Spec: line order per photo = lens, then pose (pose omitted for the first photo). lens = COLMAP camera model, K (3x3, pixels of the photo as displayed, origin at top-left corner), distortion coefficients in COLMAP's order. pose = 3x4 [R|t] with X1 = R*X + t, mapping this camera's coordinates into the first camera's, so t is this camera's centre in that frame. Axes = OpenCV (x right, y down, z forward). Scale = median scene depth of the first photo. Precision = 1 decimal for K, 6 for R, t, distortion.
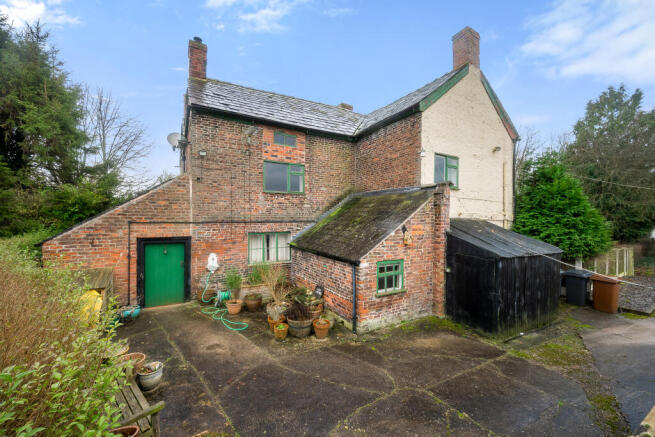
lens RADIAL K [[273.9, 0, 325.9], [0, 273.9, 222.6], [0, 0, 1]] dist [0.001917, 0.000198]
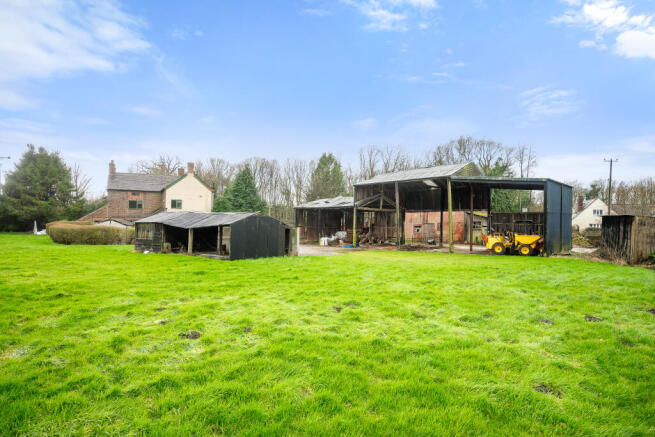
lens RADIAL K [[339.1, 0, 328.1], [0, 339.1, 217.5], [0, 0, 1]] dist [0.001346, 0.000285]
pose [[0.999209, -0.000789, 0.039747, 1.997747], [0.000904, 0.999995, -0.002873, 0.017439], [-0.039745, 0.002907, 0.999206, -3.236925]]
